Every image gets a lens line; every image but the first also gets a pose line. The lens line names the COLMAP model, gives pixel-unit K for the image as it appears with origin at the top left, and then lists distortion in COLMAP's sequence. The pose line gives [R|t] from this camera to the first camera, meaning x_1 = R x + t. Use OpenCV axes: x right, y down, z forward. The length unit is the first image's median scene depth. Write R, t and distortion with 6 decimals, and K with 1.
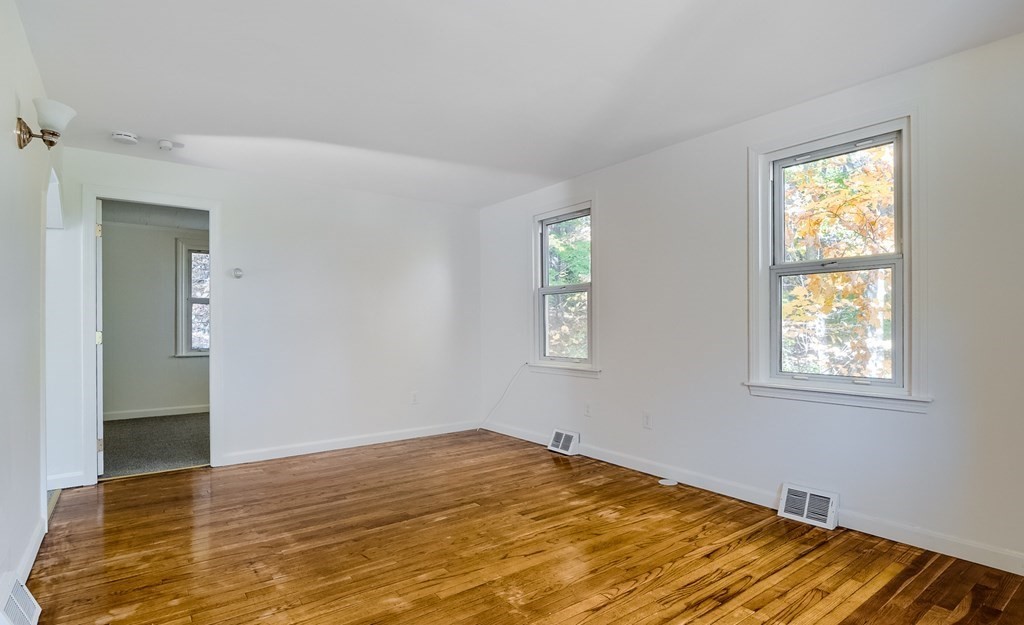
lens RADIAL K [[501.7, 0, 518.3], [0, 501.7, 312.0], [0, 0, 1]] dist [0.002960, -0.000398]
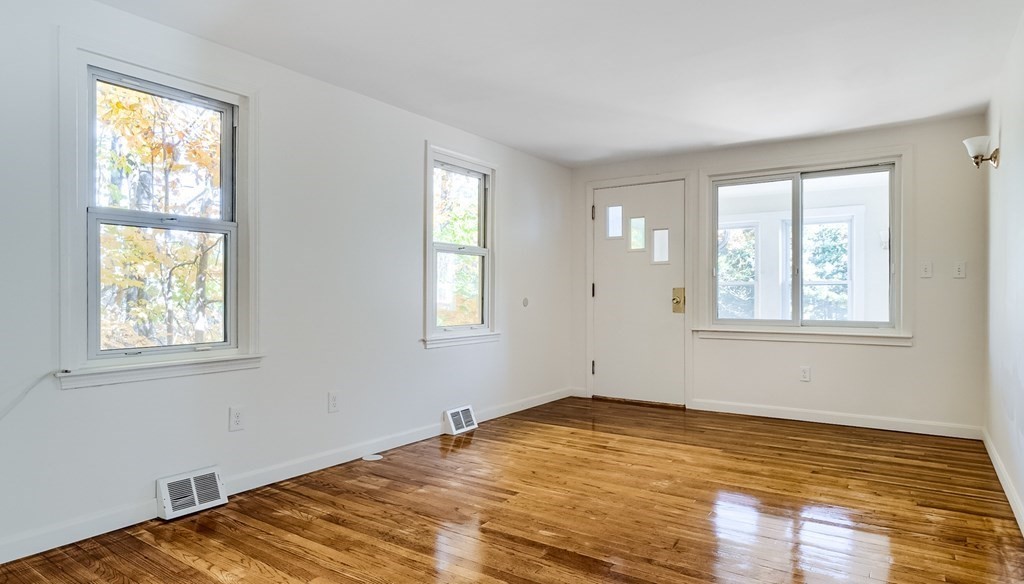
lens RADIAL K [[598.3, 0, 519.1], [0, 598.3, 293.7], [0, 0, 1]] dist [-0.001113, 0.000921]
pose [[-0.307913, 0.000336, 0.951414, -0.975445], [-0.030945, 0.999467, -0.010368, 0.043745], [-0.950911, -0.032634, -0.307739, 1.263693]]
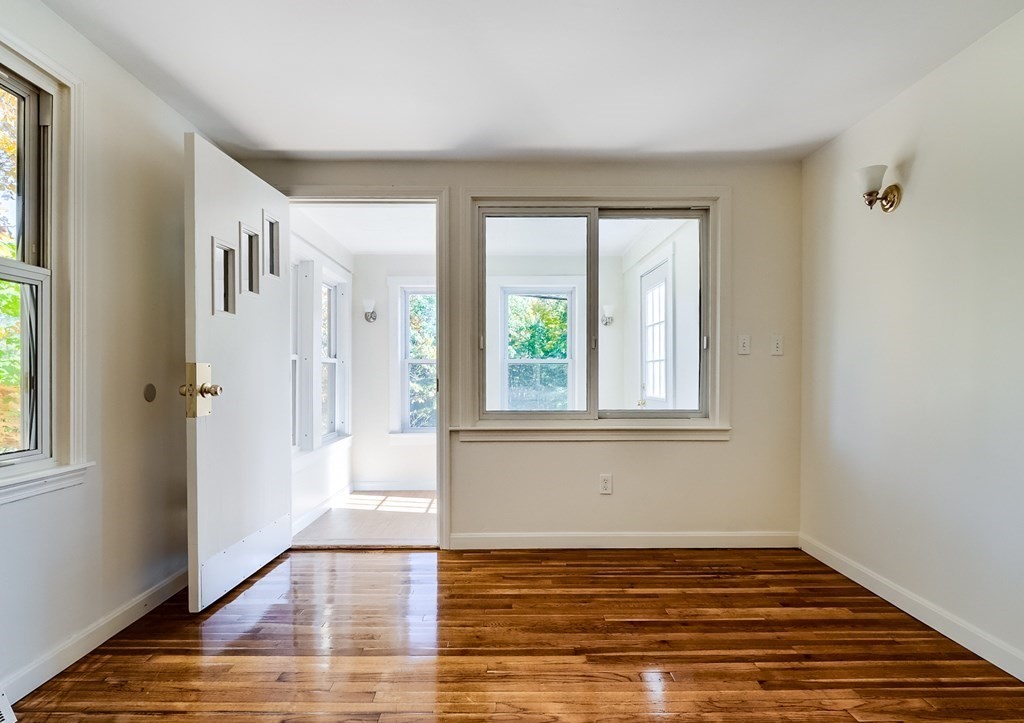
lens RADIAL K [[557.6, 0, 500.2], [0, 557.6, 376.4], [0, 0, 1]] dist [-0.002996, 0.001341]
pose [[-0.795059, -0.001865, 0.606530, -0.187654], [-0.017269, 0.999659, -0.019562, 0.031809], [-0.606287, -0.026027, -0.794820, 1.035160]]
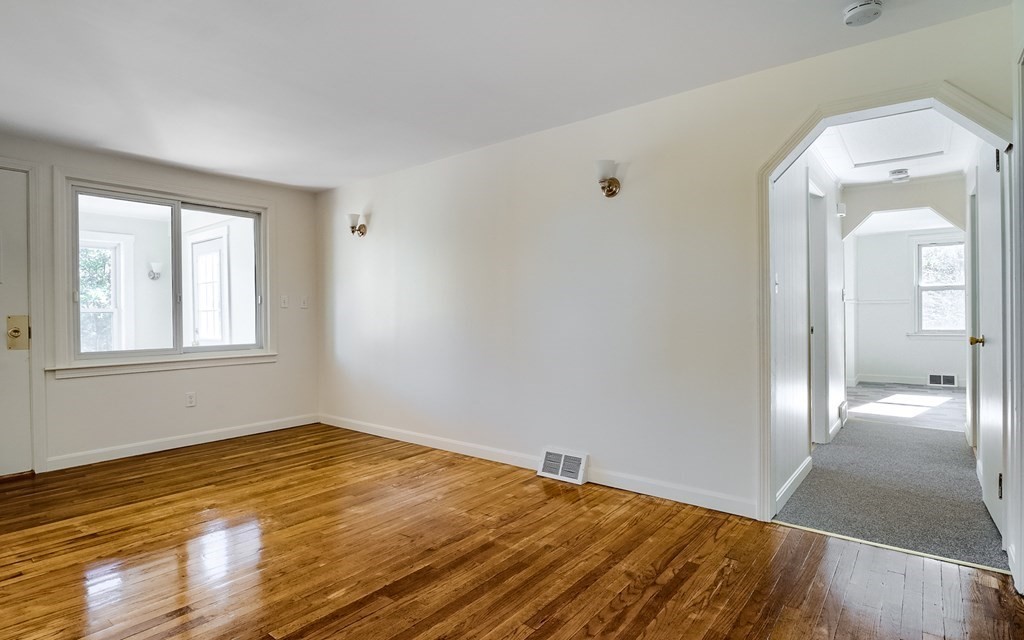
lens RADIAL K [[527.7, 0, 533.0], [0, 527.7, 321.2], [0, 0, 1]] dist [-0.024129, 0.001311]
pose [[-0.963279, 0.014891, -0.268090, -0.214150], [0.021162, 0.999566, -0.020516, 0.052549], [0.267668, -0.025436, -0.963175, 1.671729]]
